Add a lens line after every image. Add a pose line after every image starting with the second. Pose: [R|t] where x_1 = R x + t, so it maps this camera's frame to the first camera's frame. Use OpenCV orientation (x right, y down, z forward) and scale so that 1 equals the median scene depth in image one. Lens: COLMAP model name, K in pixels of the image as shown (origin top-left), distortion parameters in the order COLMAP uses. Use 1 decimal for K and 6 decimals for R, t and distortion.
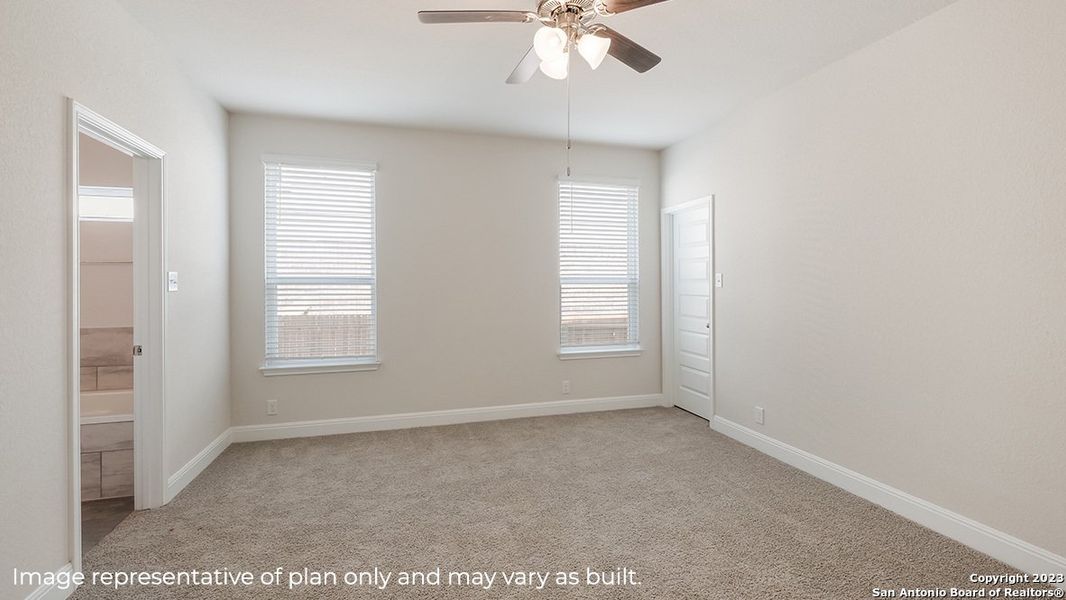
lens RADIAL K [[475.3, 0, 527.5], [0, 475.3, 282.0], [0, 0, 1]] dist [-0.015716, 0.000121]
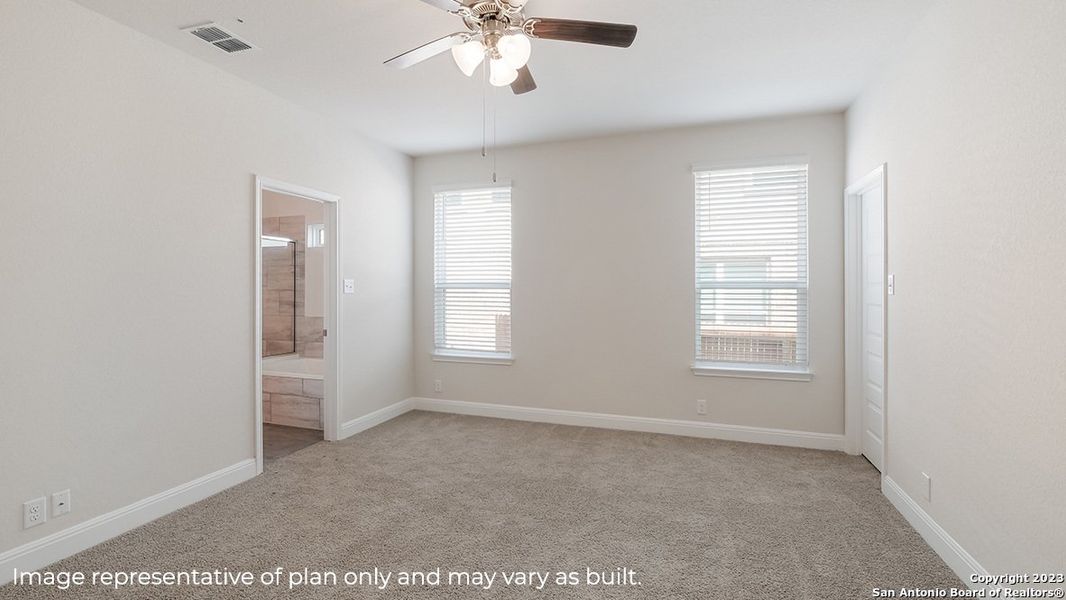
lens RADIAL K [[475.3, 0, 527.5], [0, 475.3, 282.0], [0, 0, 1]] dist [-0.015716, 0.000121]
pose [[0.802371, -0.005361, -0.596801, 0.415437], [-0.000304, 0.999956, -0.009391, -0.000107], [0.596825, 0.007716, 0.802334, 0.127921]]
